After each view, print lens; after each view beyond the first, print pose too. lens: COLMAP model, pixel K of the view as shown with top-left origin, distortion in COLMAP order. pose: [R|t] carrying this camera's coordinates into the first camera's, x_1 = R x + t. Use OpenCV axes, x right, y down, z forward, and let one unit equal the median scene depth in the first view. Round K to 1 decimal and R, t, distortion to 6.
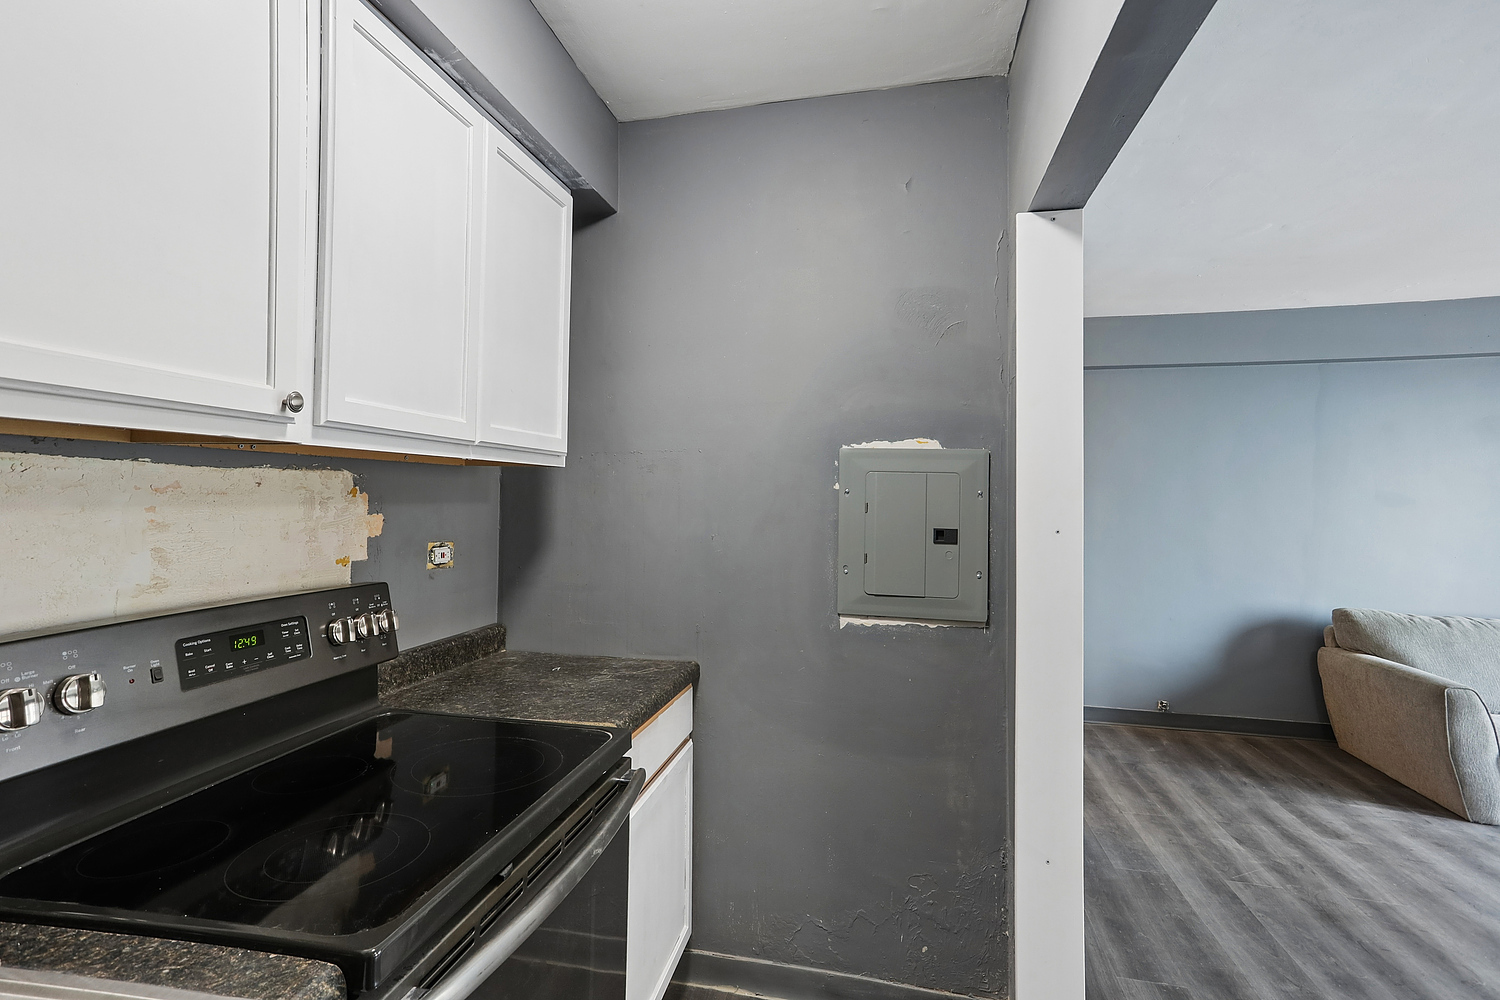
lens RADIAL K [[737.7, 0, 748.0], [0, 737.7, 467.0], [0, 0, 1]] dist [0.002456, 0.034428]
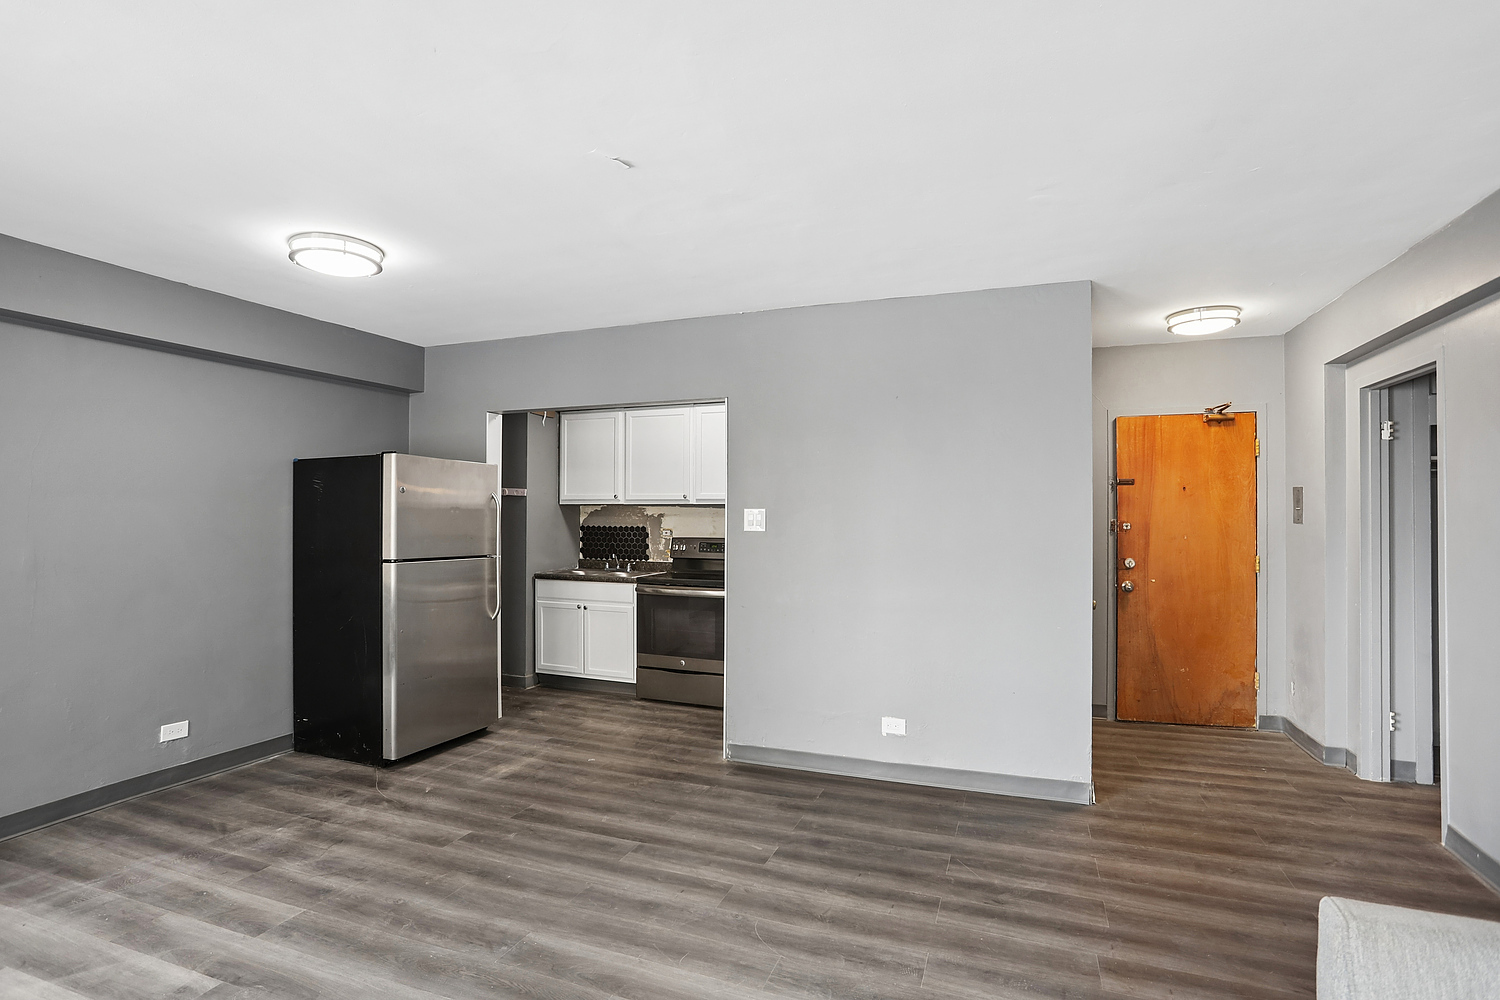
lens RADIAL K [[719.7, 0, 749.0], [0, 719.7, 509.4], [0, 0, 1]] dist [-0.039142, 0.022097]
pose [[-0.149683, -0.017653, -0.988576, 1.421348], [0.033795, 0.999165, -0.022959, 0.044073], [0.988156, -0.036845, -0.148961, 0.723220]]
